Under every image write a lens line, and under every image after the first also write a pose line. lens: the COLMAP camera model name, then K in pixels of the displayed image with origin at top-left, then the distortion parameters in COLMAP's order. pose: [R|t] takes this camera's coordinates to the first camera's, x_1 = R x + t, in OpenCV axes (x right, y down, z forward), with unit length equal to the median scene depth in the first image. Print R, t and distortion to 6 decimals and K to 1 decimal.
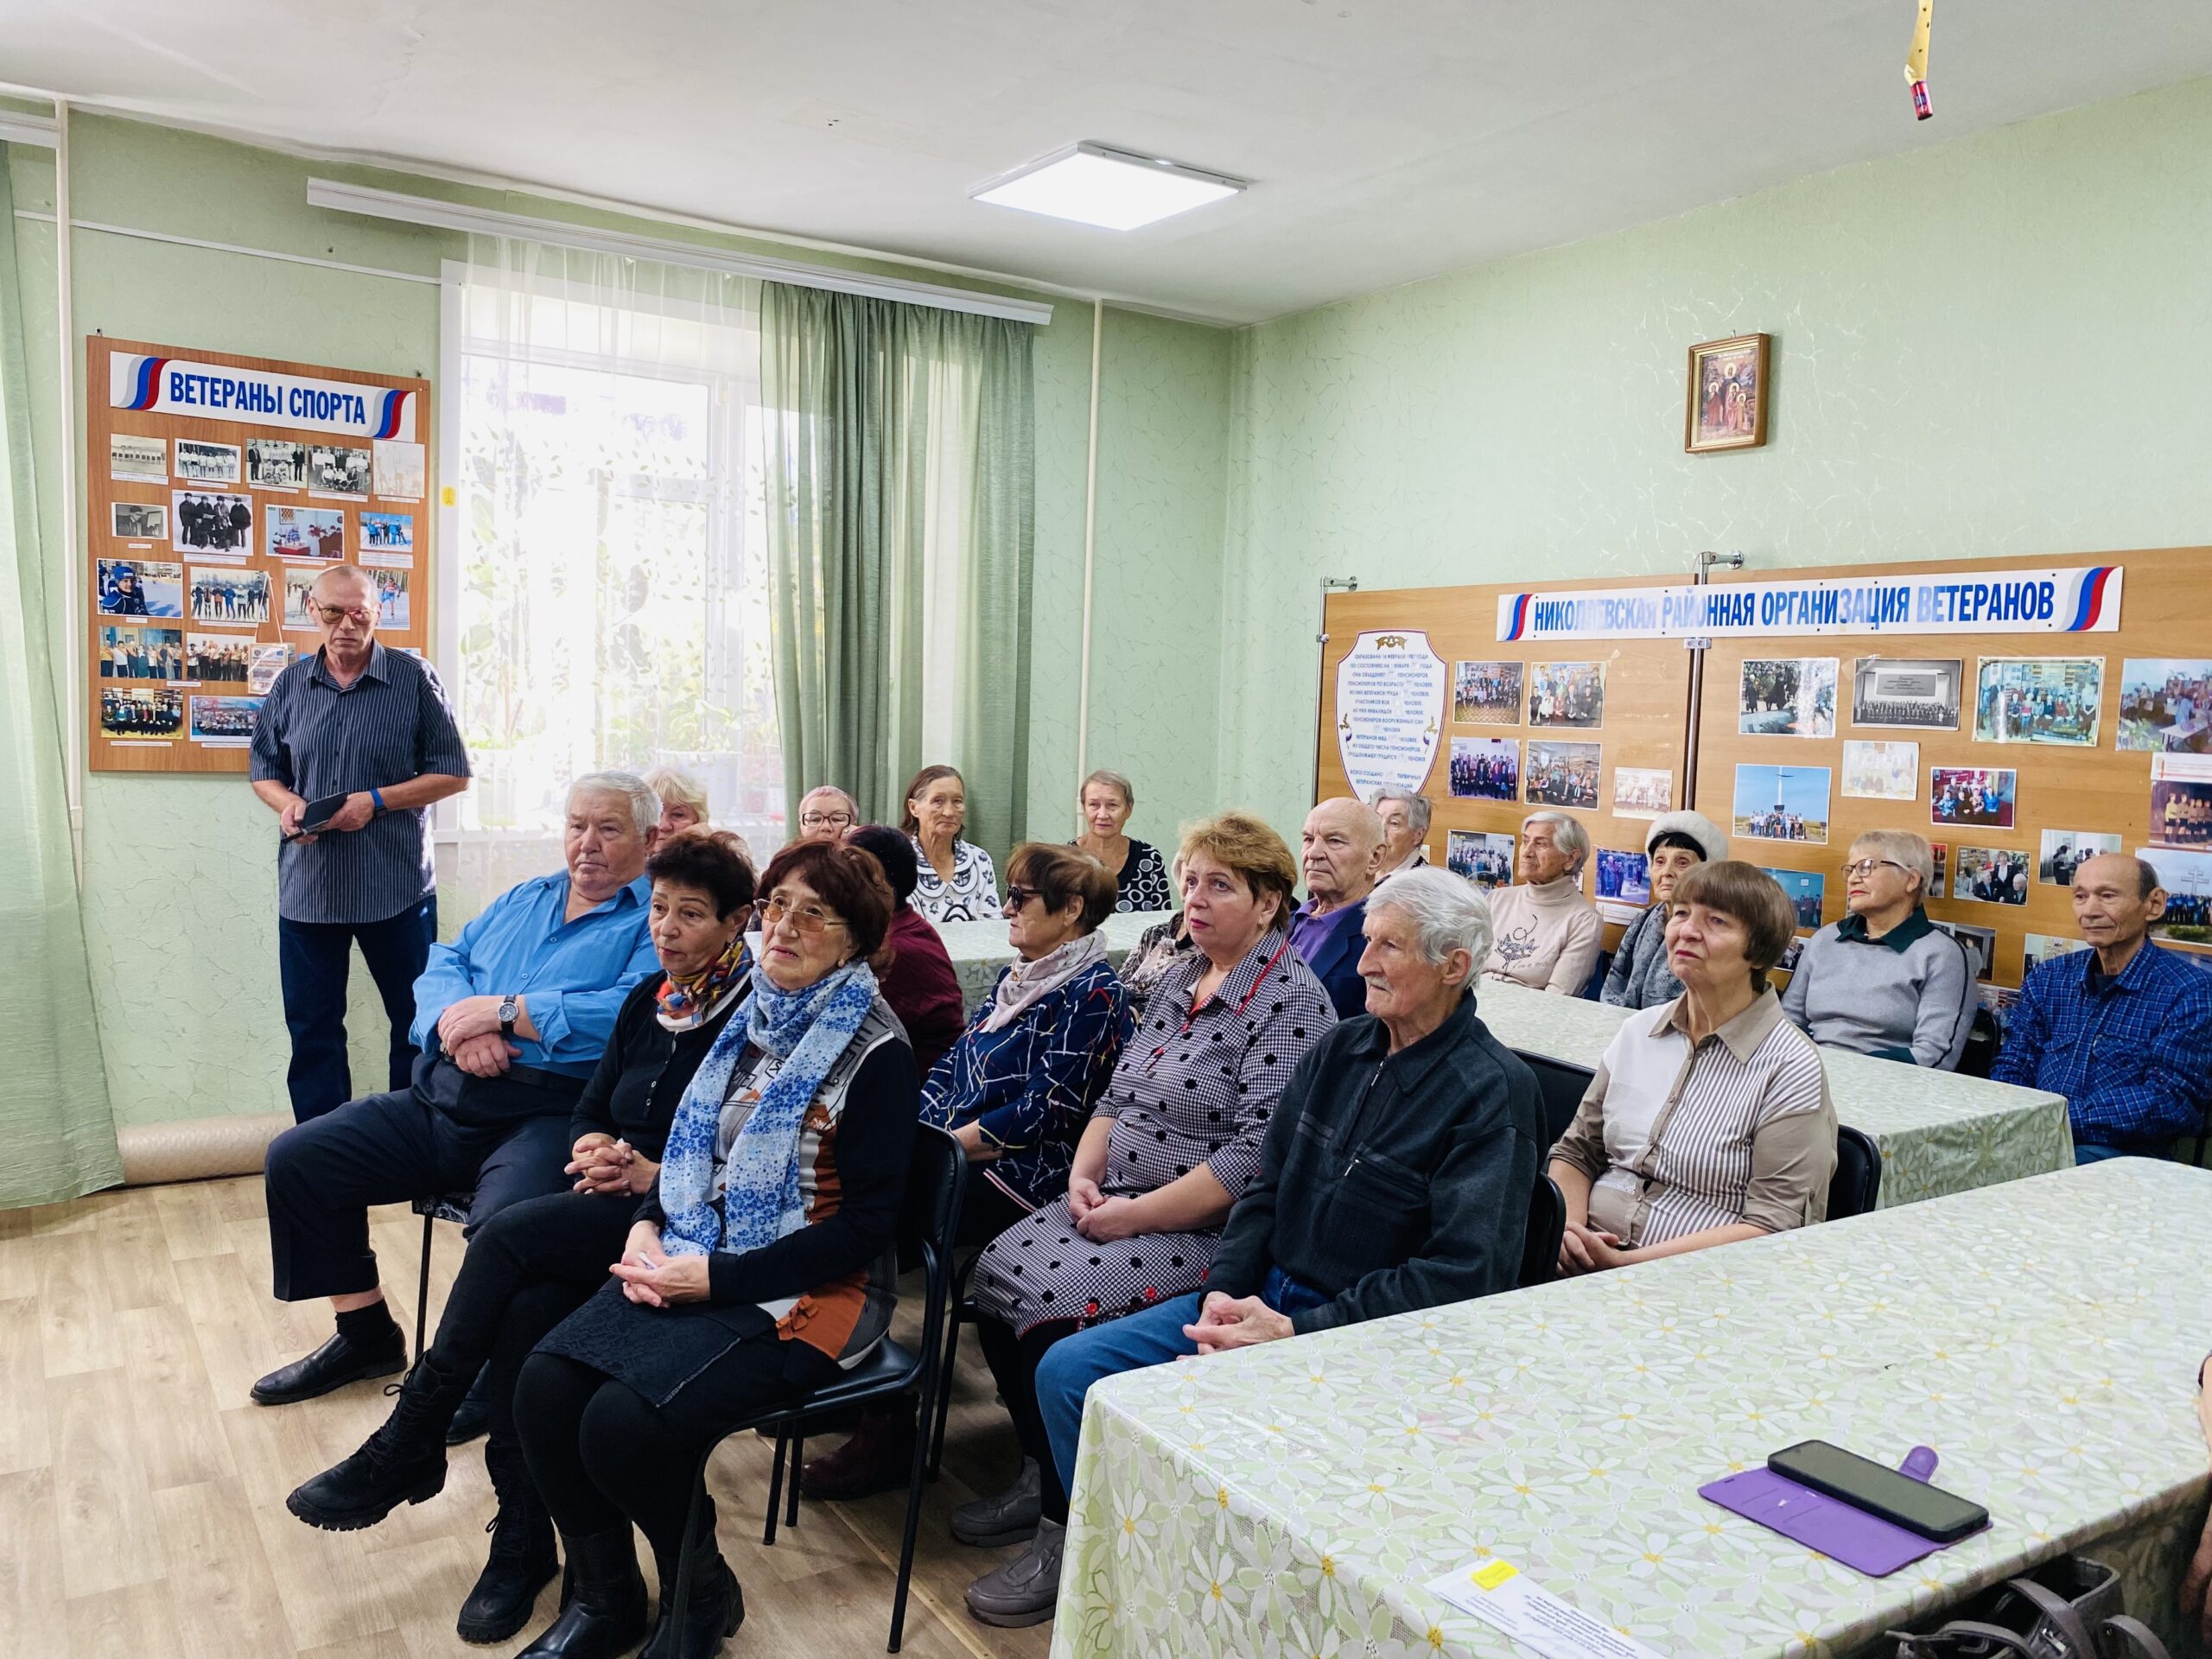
lens RADIAL K [[1669.0, 0, 1111.8], [0, 1669.0, 823.0], [0, 0, 1]] dist [-0.012627, -0.000108]
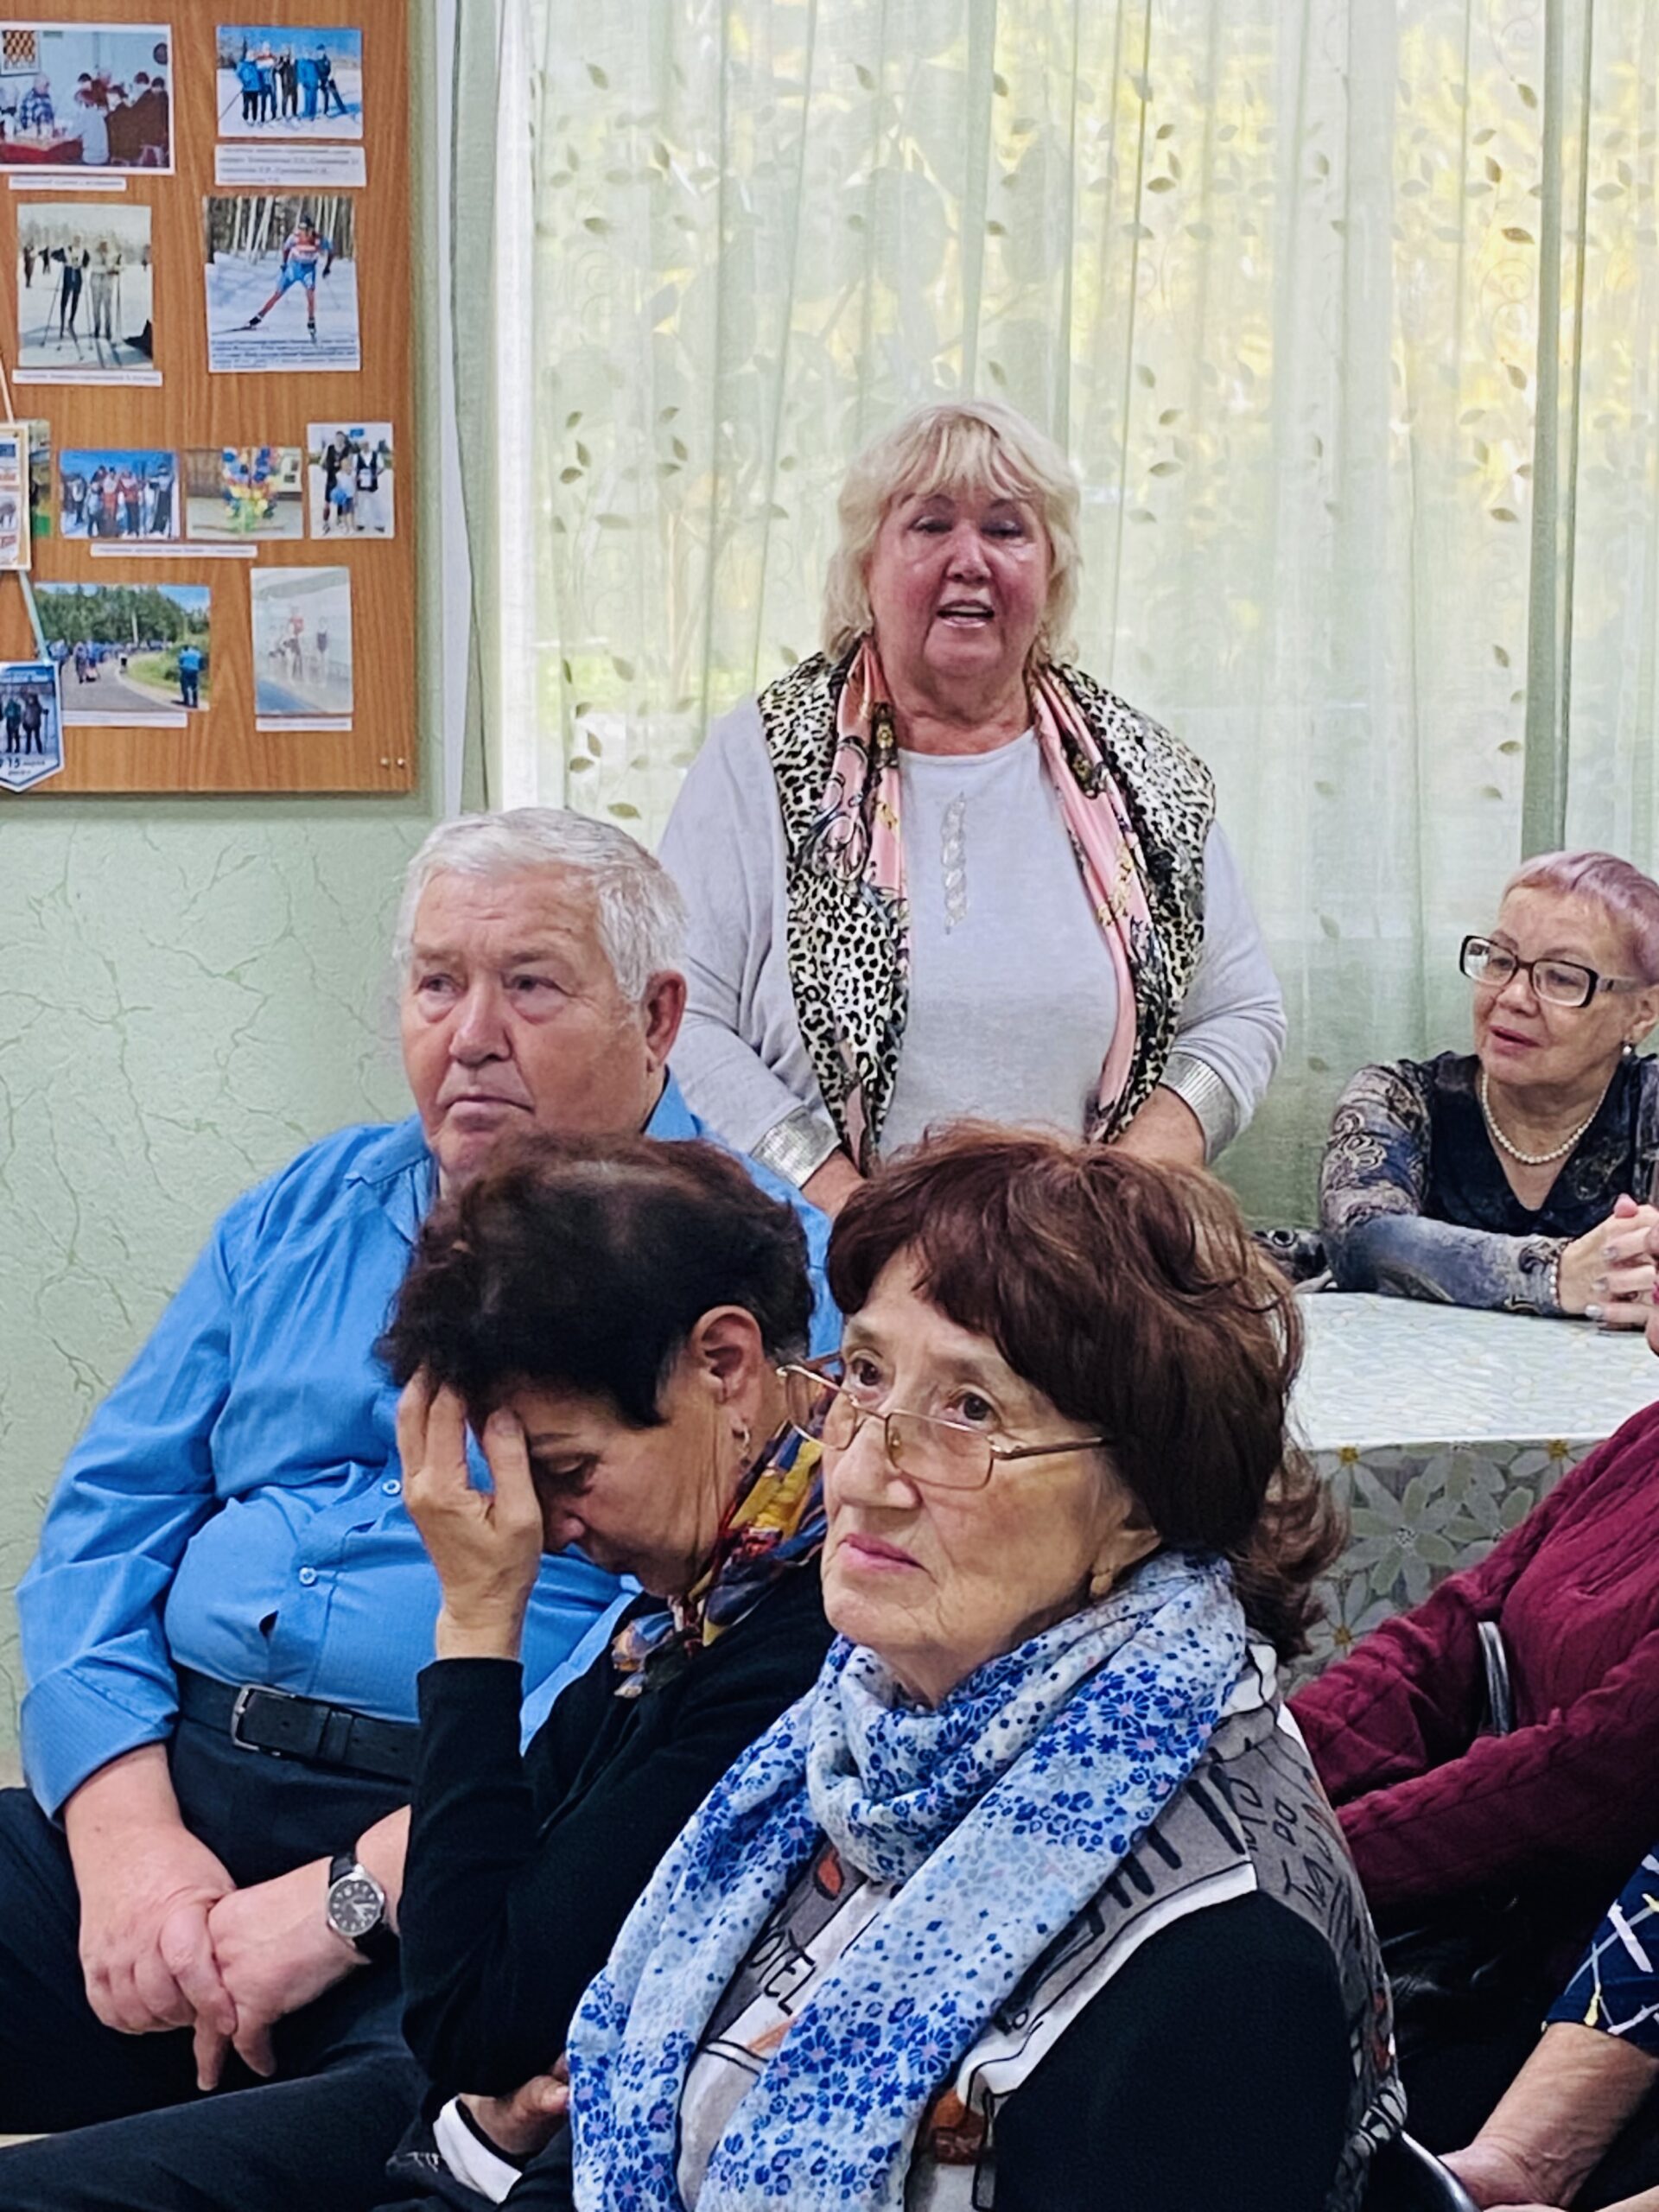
lens RADIAL K [[4836.4, 0, 832.8], [0, 4836.4, 1110.7], [0, 0, 1]] dist [-0.124083, 0.000000]
pose [[0.914163, 0.033403, -0.403968, 0.113210], [-0.013514, 0.998556, 0.051984, -0.034056], [0.405121, -0.042063, 0.913295, 0.265379]]
